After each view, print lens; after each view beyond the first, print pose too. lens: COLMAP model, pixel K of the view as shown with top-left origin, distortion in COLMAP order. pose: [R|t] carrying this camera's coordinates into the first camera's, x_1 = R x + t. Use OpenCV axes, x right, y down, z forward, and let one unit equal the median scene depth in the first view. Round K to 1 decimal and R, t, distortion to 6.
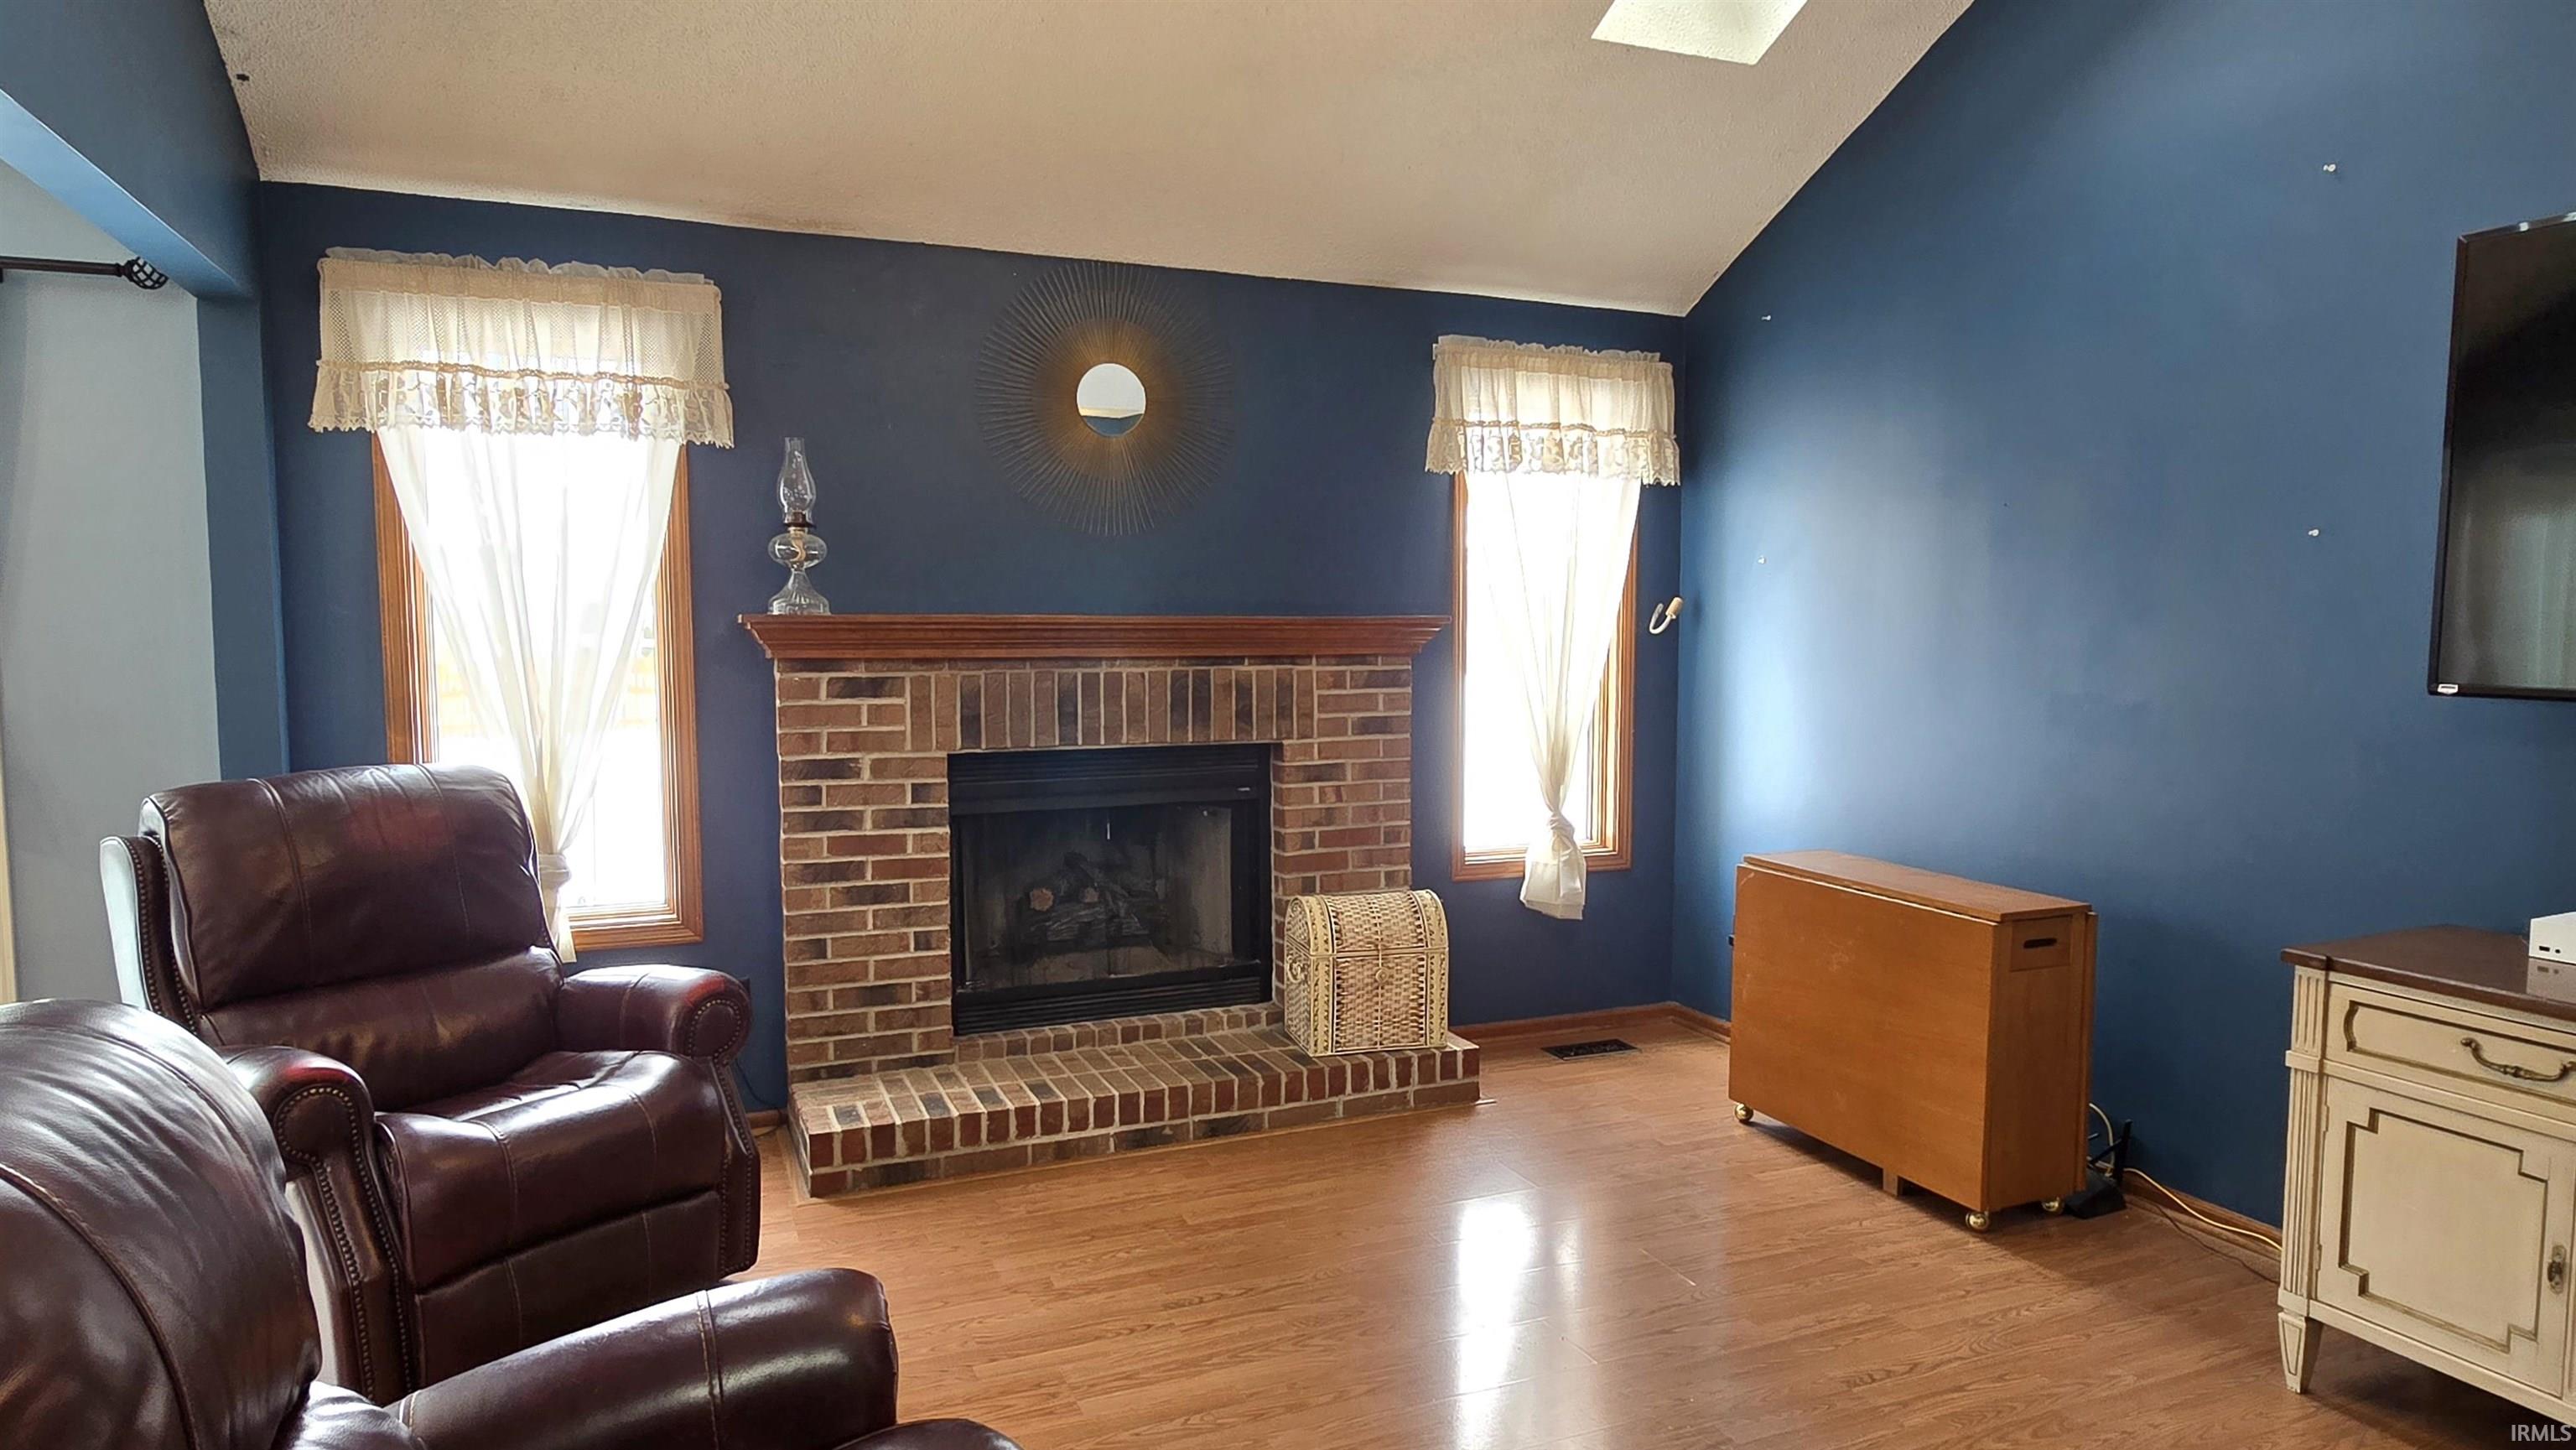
lens RADIAL K [[1526.1, 0, 1292.9], [0, 1526.1, 742.4], [0, 0, 1]] dist [-0.004480, -0.000165]
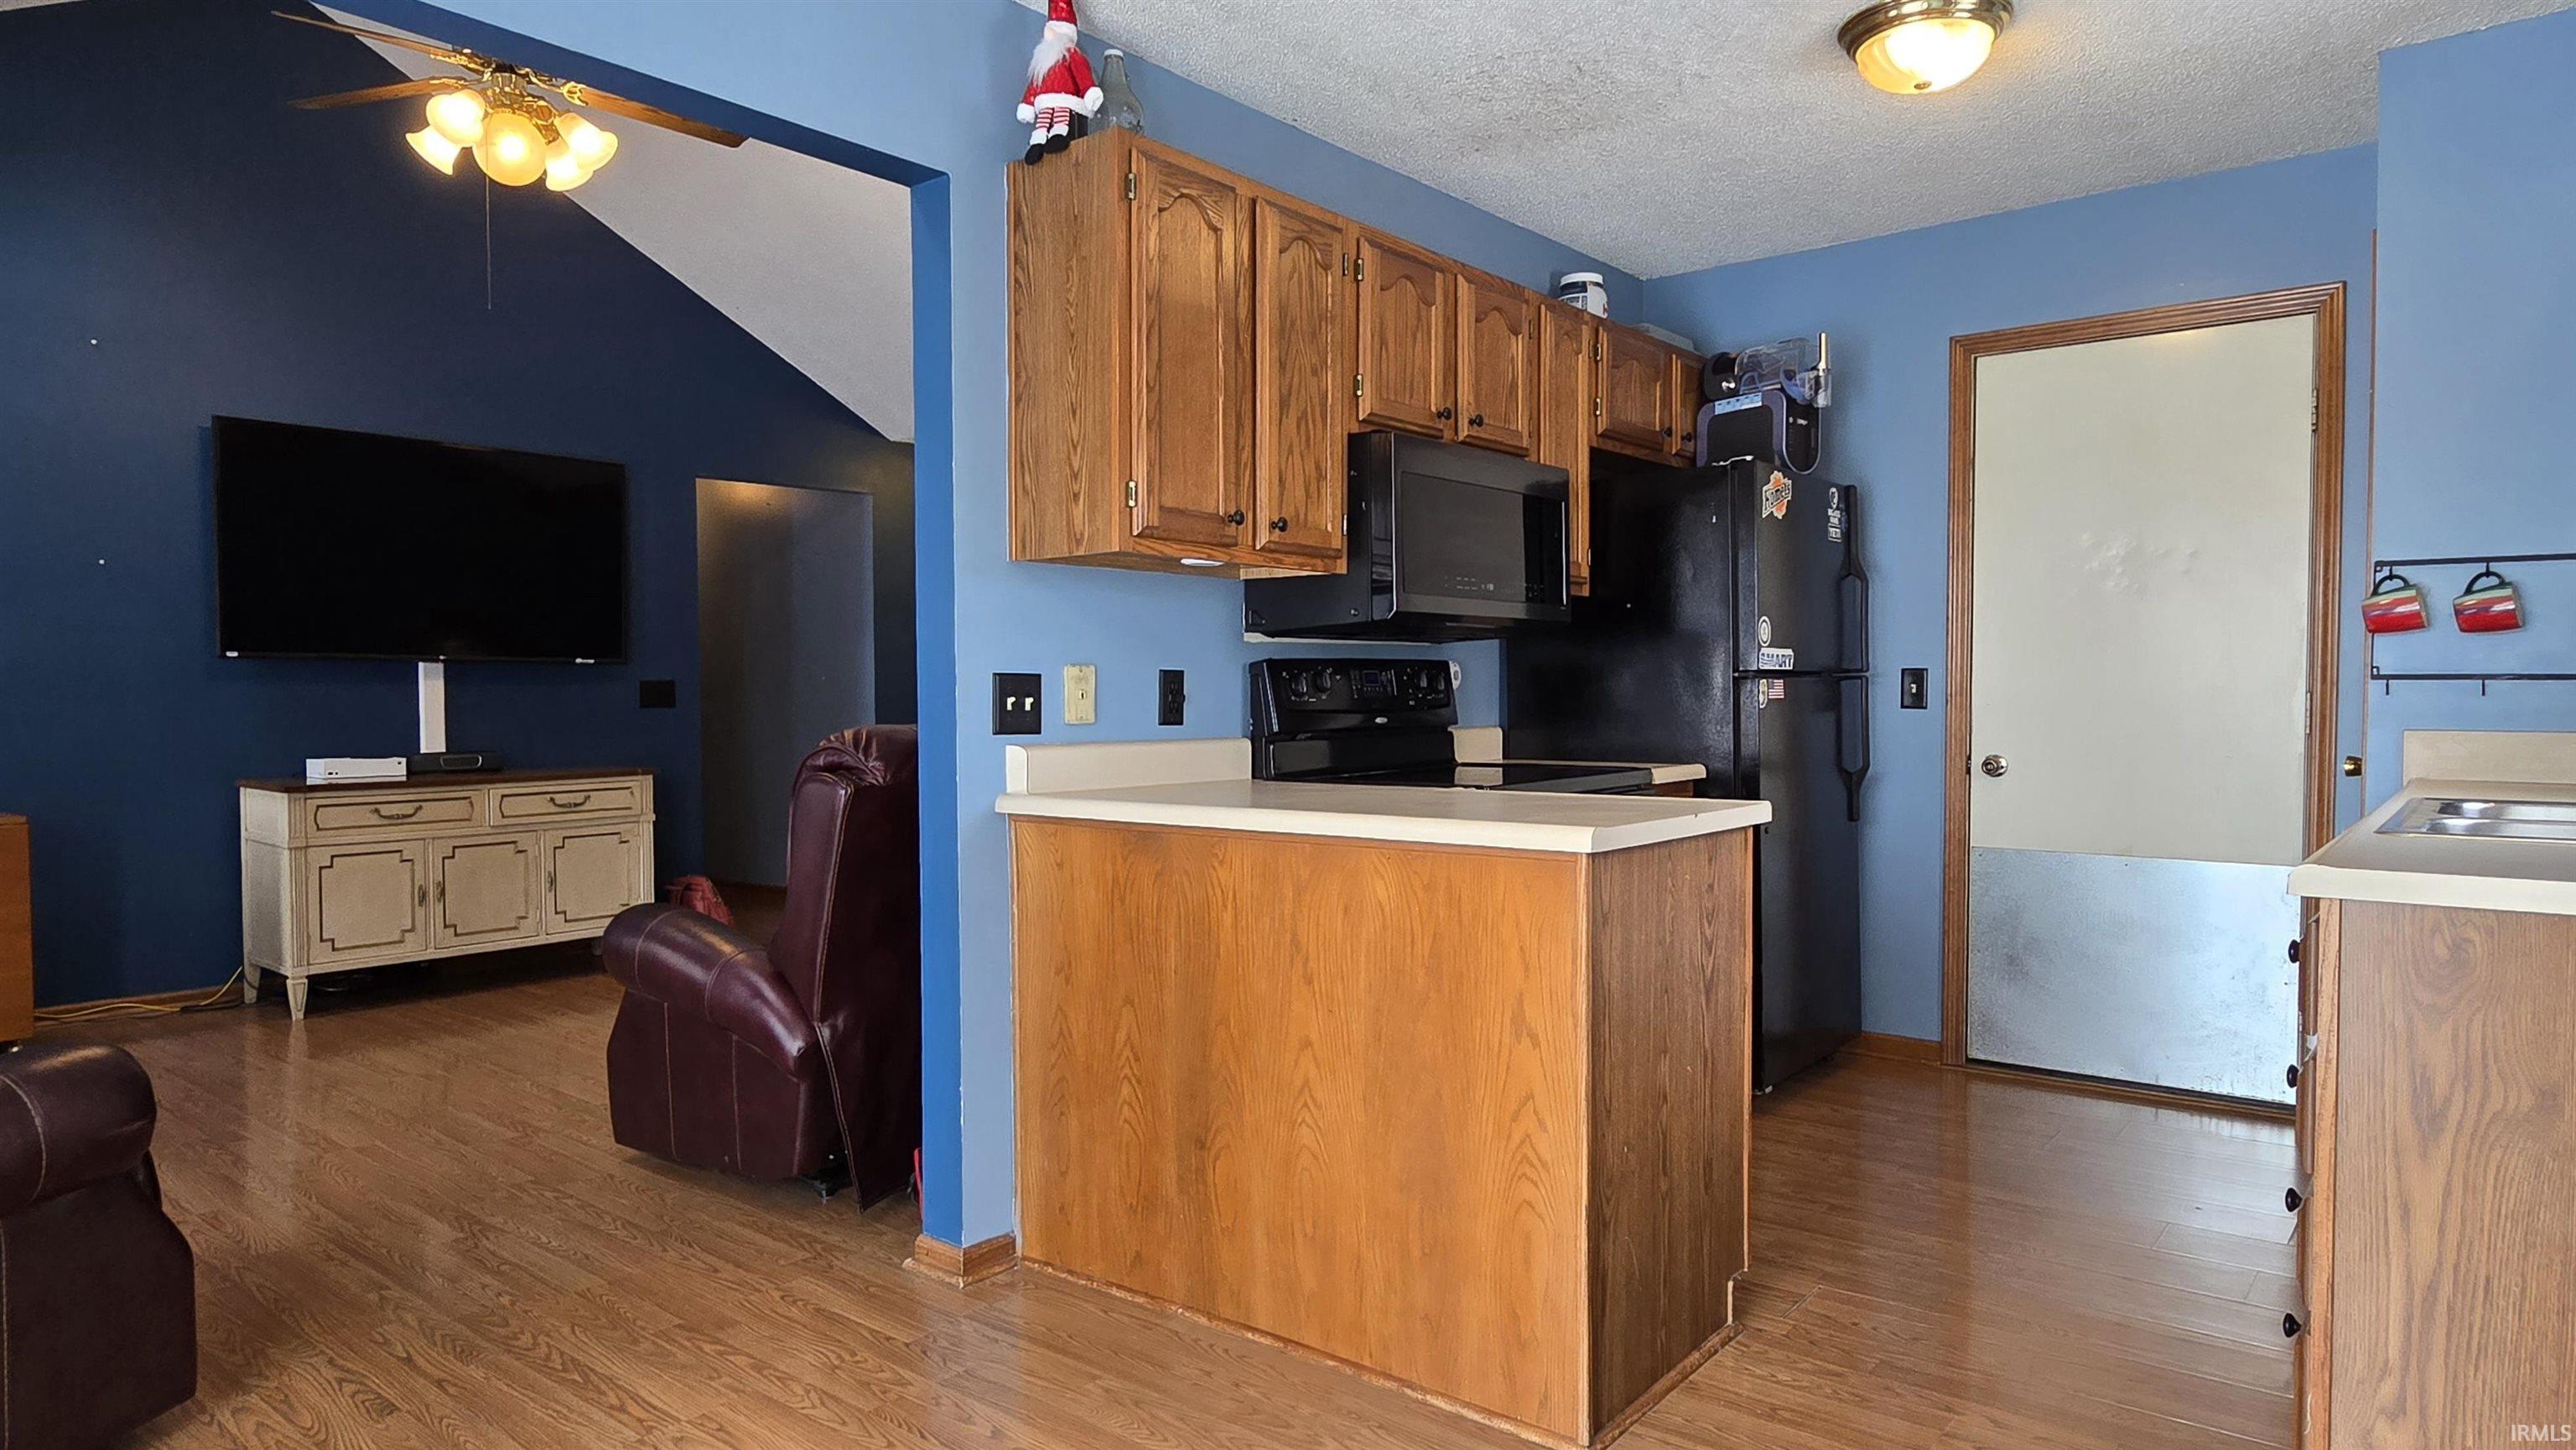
lens RADIAL K [[1491.7, 0, 1295.4], [0, 1491.7, 739.5], [0, 0, 1]] dist [-0.002091, 0.002827]
pose [[-0.456950, -0.033838, 0.888849, -1.052594], [0.073539, 0.994418, 0.075662, 0.019018], [-0.886447, 0.099939, -0.451911, 0.475661]]
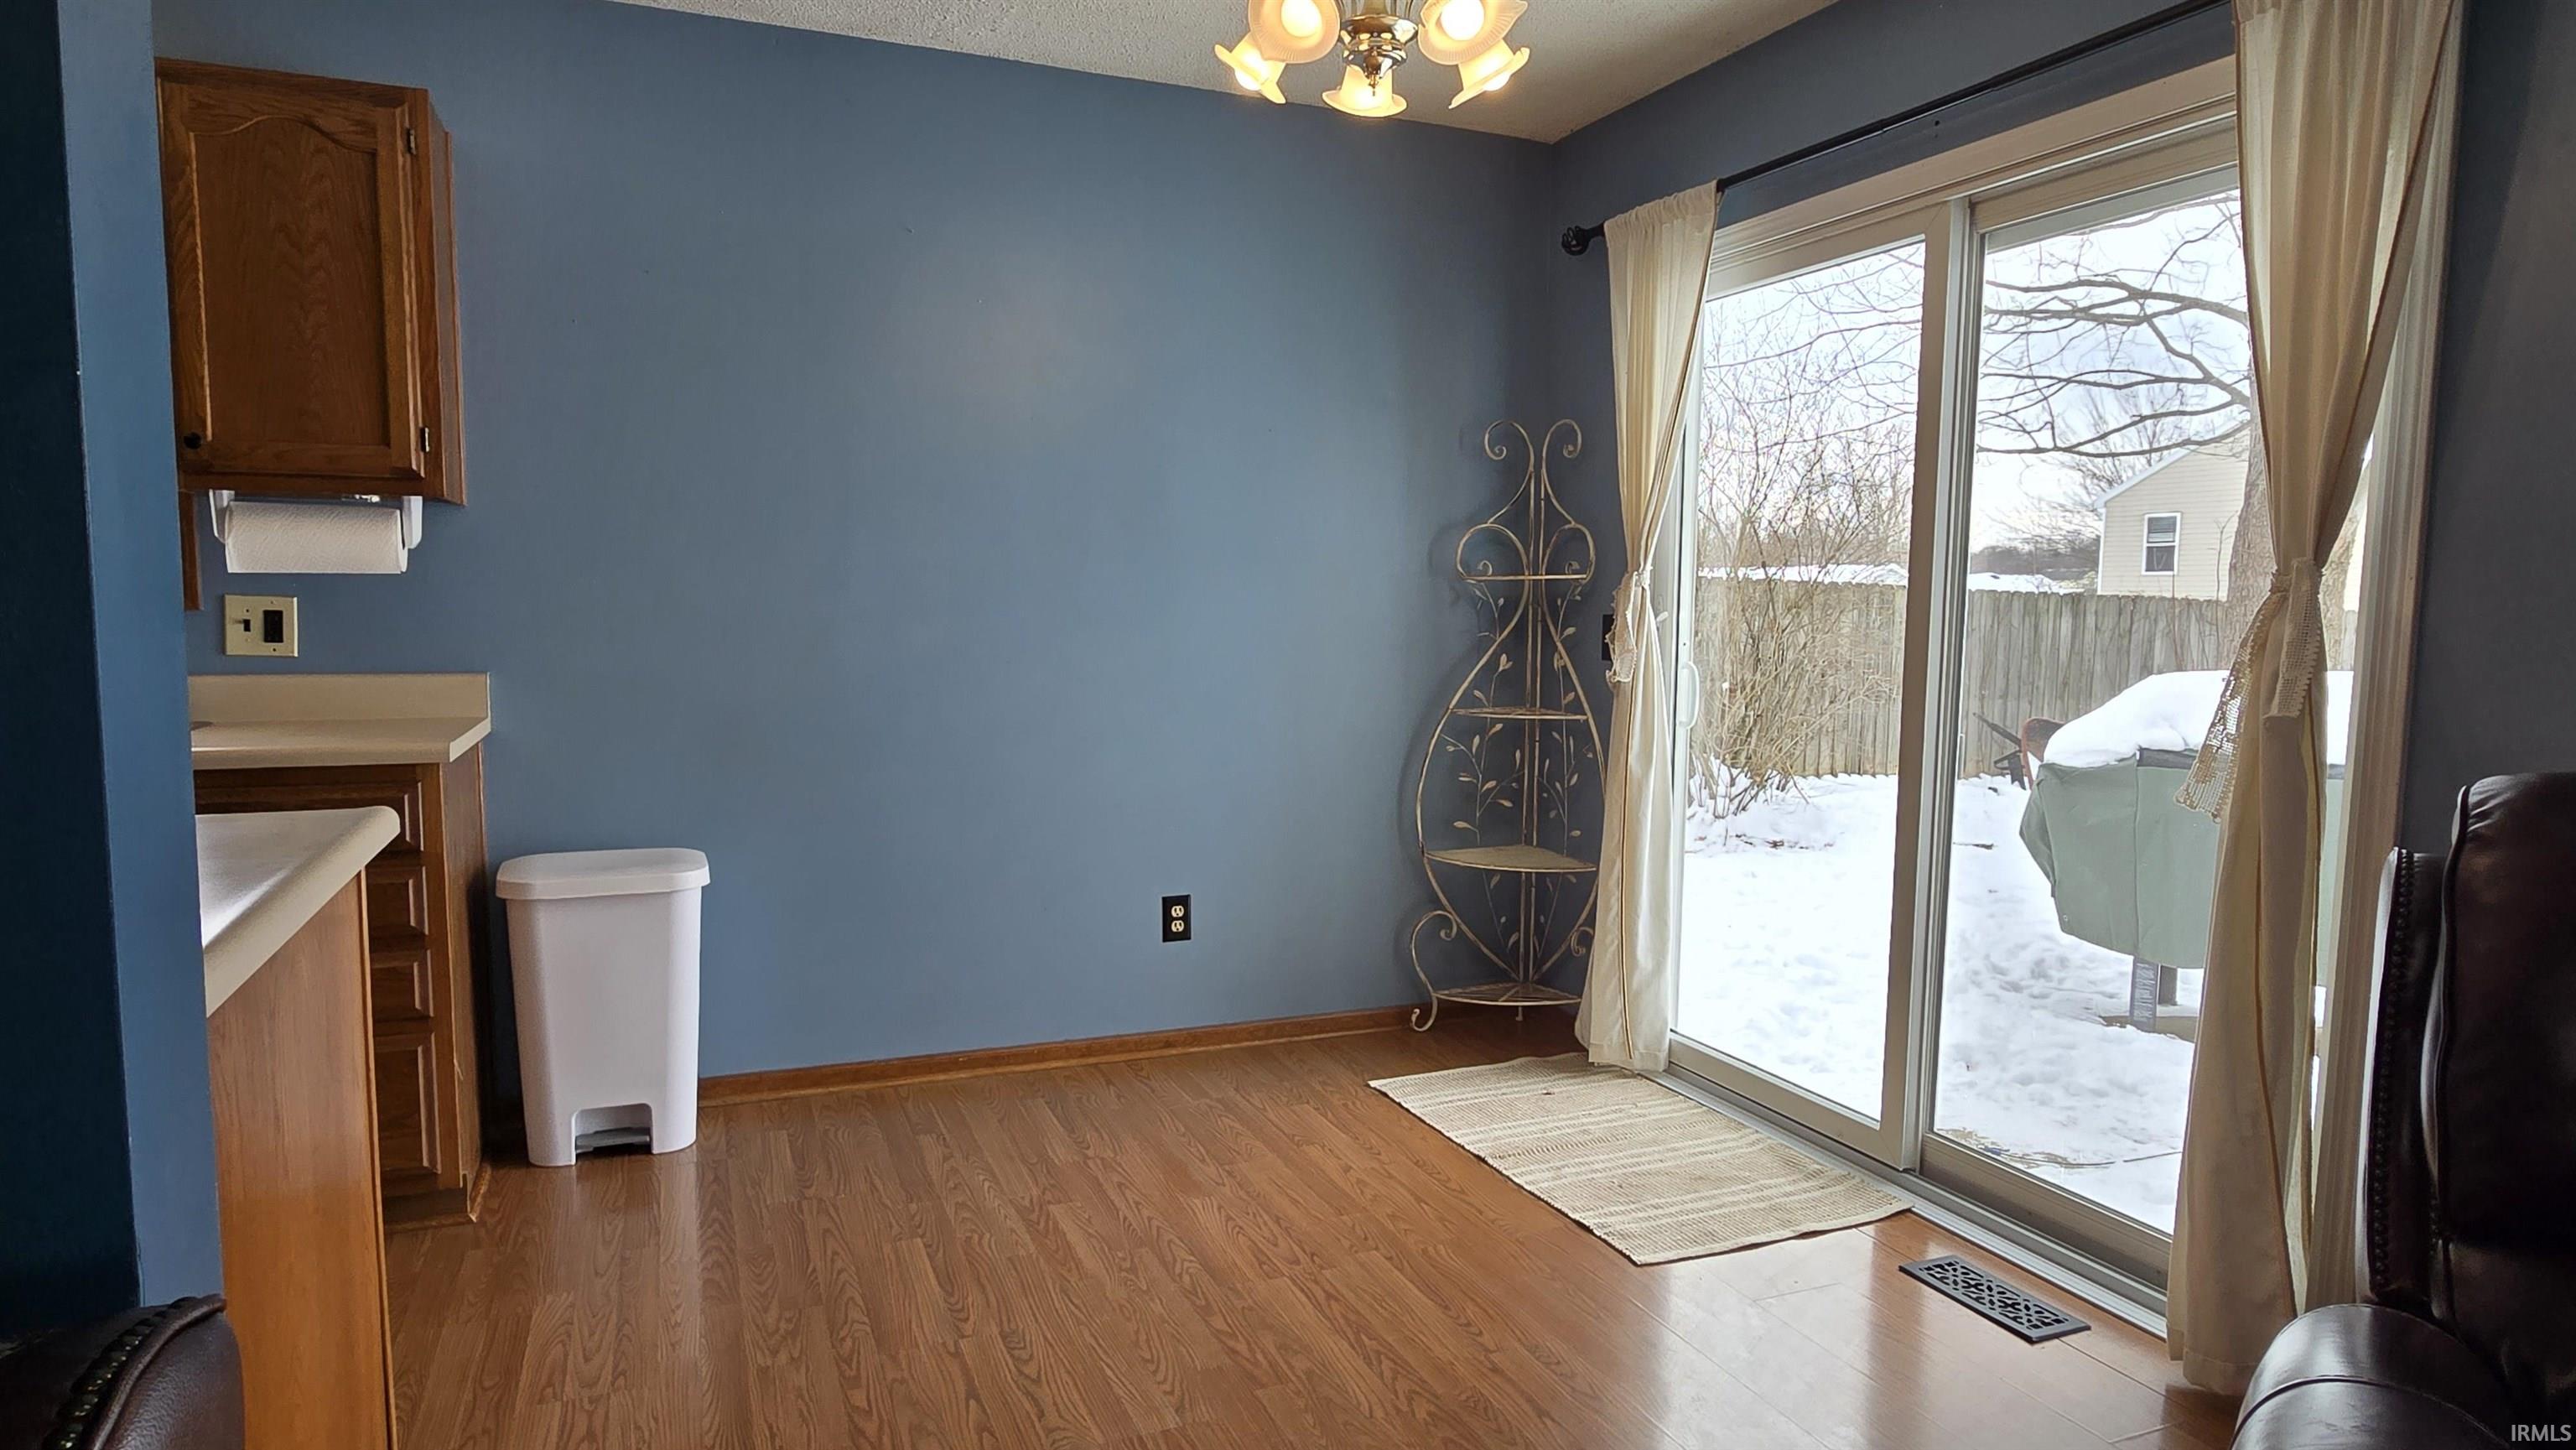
lens RADIAL K [[1491.7, 0, 1295.4], [0, 1491.7, 739.5], [0, 0, 1]] dist [-0.002091, 0.002827]
pose [[-0.007637, 0.091236, -0.995800, -0.180512], [-0.094230, 0.991332, 0.091550, 0.008656], [0.995521, 0.094534, 0.001027, 0.446509]]
